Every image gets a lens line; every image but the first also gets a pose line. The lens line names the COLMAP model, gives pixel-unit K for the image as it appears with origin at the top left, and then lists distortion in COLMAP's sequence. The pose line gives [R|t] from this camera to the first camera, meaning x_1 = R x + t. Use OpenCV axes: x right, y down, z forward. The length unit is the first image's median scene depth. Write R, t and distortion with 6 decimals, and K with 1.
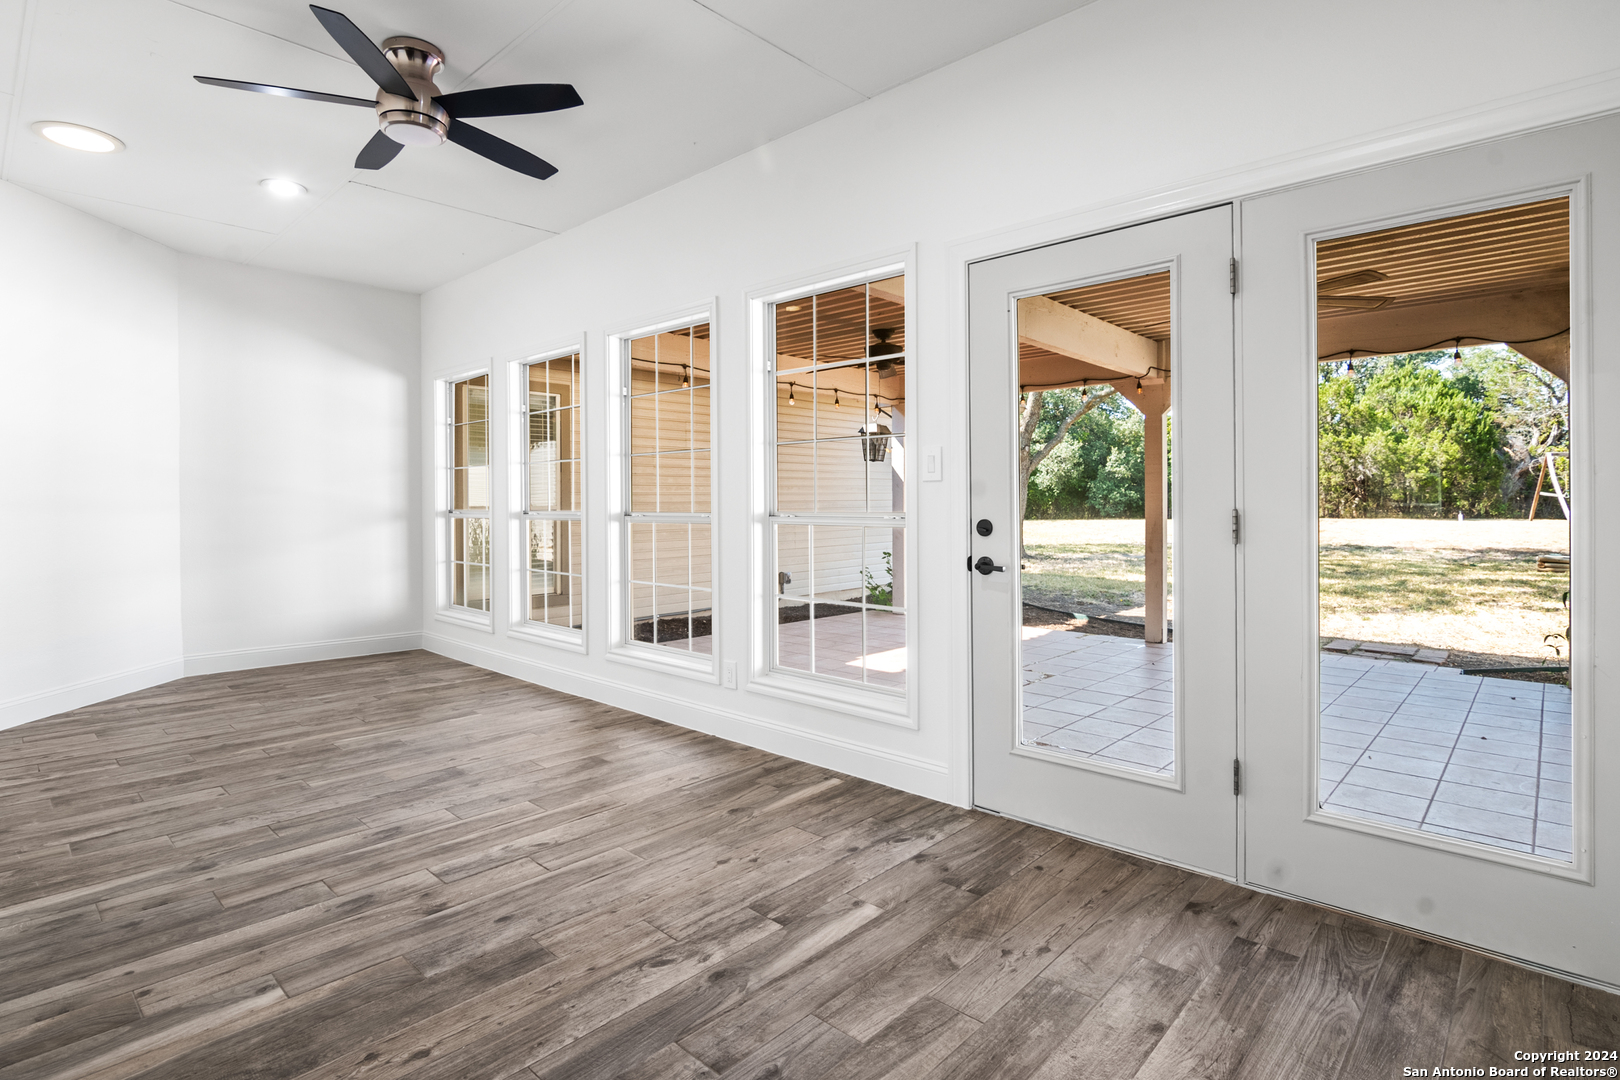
lens RADIAL K [[808.9, 0, 816.9], [0, 808.9, 501.6], [0, 0, 1]] dist [-0.016534, -0.001043]
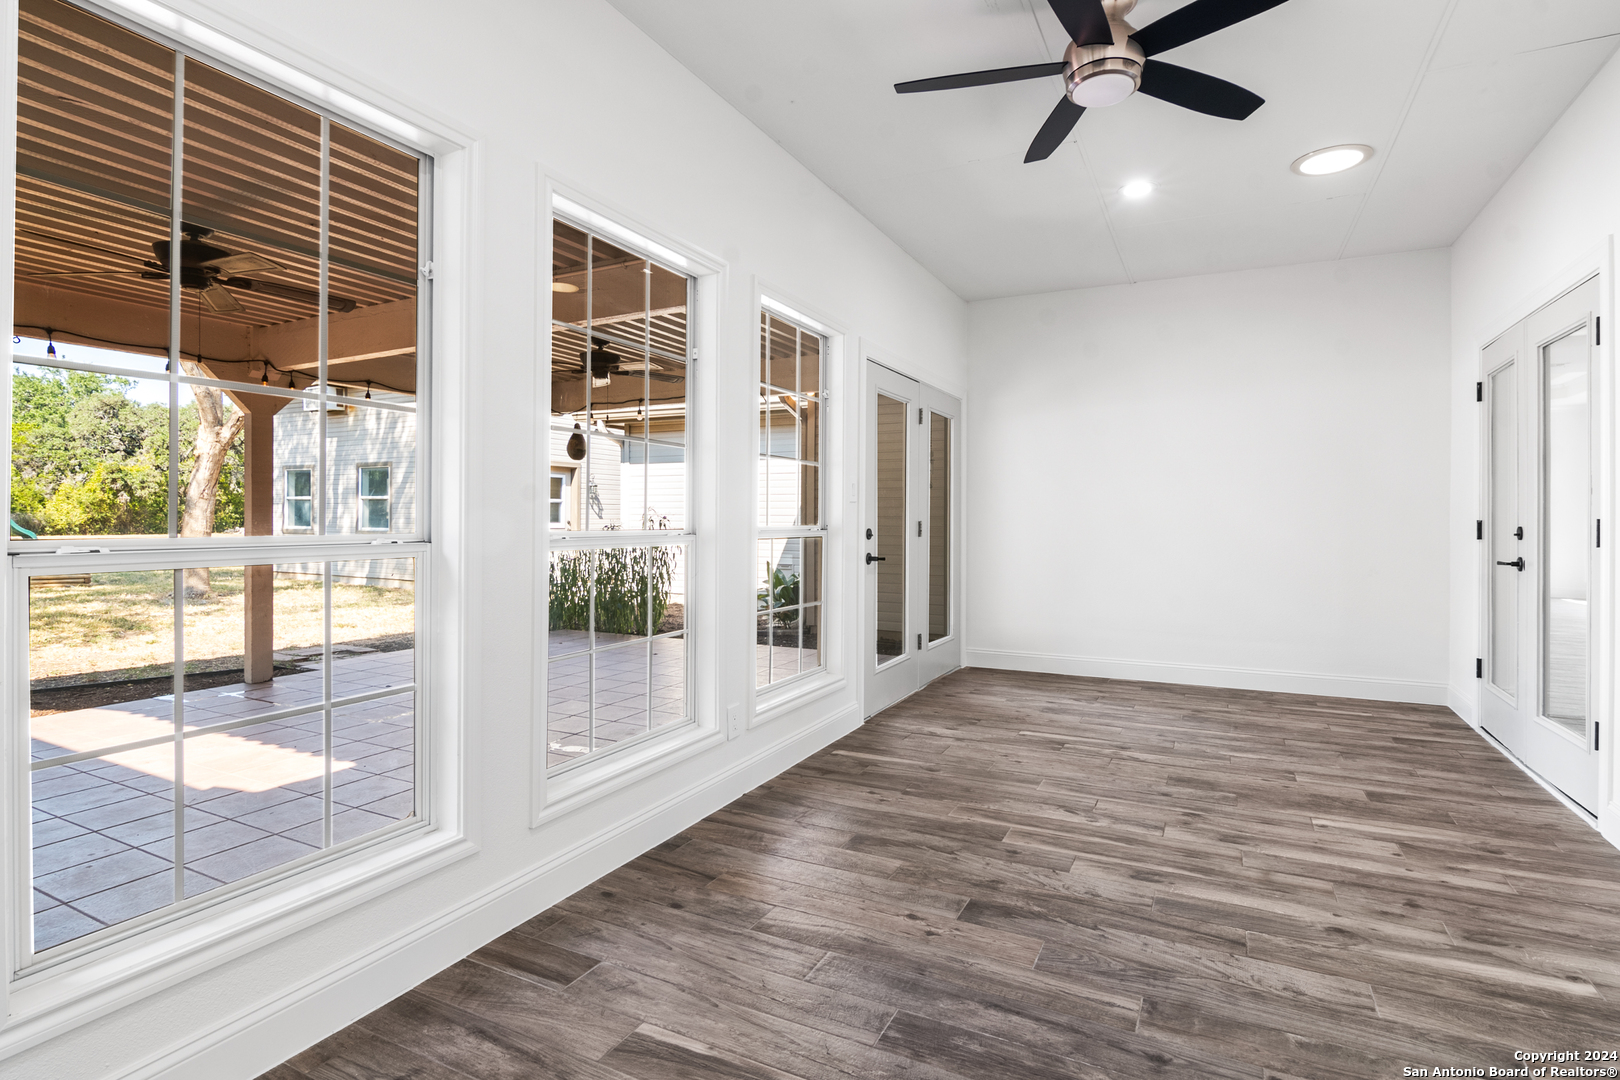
lens RADIAL K [[808.9, 0, 816.9], [0, 808.9, 501.6], [0, 0, 1]] dist [-0.016534, -0.001043]
pose [[-0.271071, 0.019418, 0.962364, -1.477536], [-0.002466, 0.999779, -0.020868, 0.010188], [-0.962556, -0.008030, -0.270963, 1.808133]]
